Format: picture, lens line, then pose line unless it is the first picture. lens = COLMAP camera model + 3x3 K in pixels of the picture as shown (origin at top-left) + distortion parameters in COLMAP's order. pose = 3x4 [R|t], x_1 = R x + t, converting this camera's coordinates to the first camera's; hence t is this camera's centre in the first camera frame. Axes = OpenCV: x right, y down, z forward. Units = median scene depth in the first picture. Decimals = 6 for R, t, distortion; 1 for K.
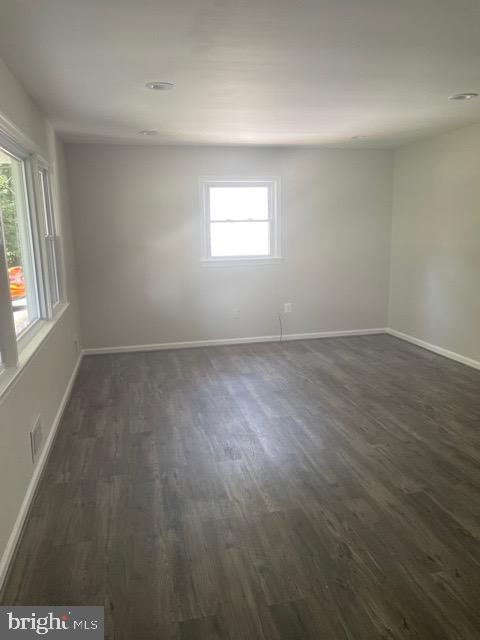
lens RADIAL K [[468.6, 0, 240.0], [0, 468.6, 320.0], [0, 0, 1]] dist [0.099817, -0.002006]
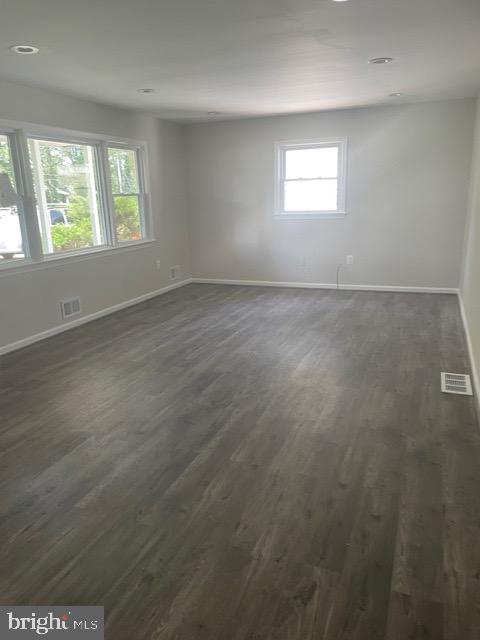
lens RADIAL K [[468.6, 0, 240.0], [0, 468.6, 320.0], [0, 0, 1]] dist [0.099817, -0.002006]
pose [[0.827104, 0.142262, -0.543746, 0.536916], [-0.098749, 0.989170, 0.108591, 0.019812], [0.553306, -0.036122, 0.832195, -0.065267]]
